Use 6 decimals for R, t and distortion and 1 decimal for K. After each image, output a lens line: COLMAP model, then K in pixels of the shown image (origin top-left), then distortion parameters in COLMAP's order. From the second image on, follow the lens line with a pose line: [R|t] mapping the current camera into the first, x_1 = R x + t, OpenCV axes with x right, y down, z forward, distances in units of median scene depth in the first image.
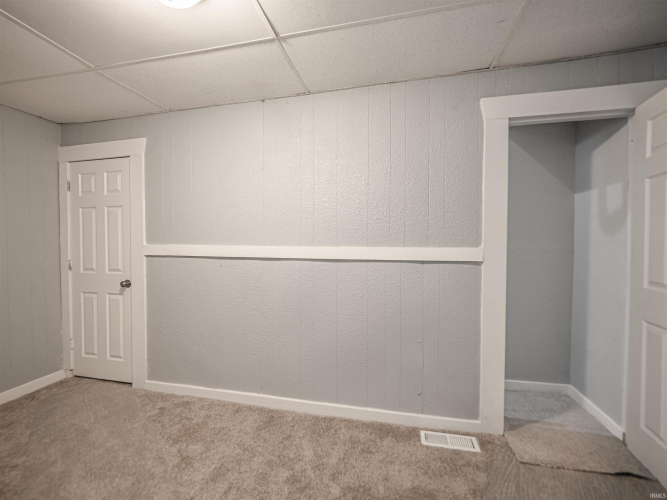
lens RADIAL K [[296.2, 0, 329.9], [0, 296.2, 250.7], [0, 0, 1]] dist [-0.001093, 0.002943]
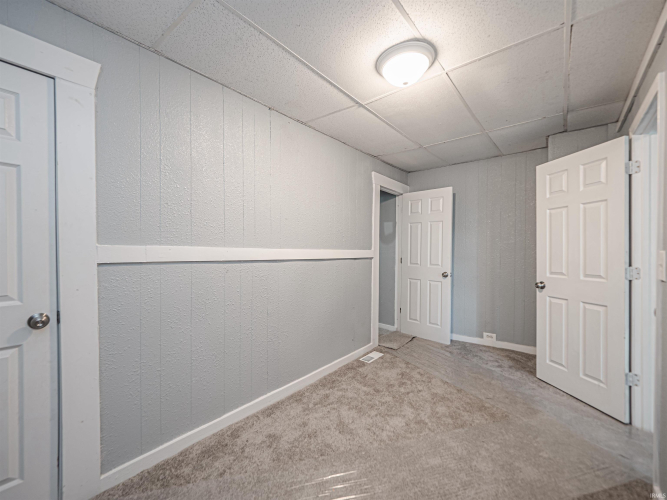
lens RADIAL K [[296.2, 0, 328.6], [0, 296.2, 250.6], [0, 0, 1]] dist [-0.001093, 0.002943]
pose [[0.417792, -0.002498, 0.908539, -1.136841], [0.008832, 0.999960, -0.001312, -0.005824], [-0.908500, 0.008572, 0.417798, 0.402085]]
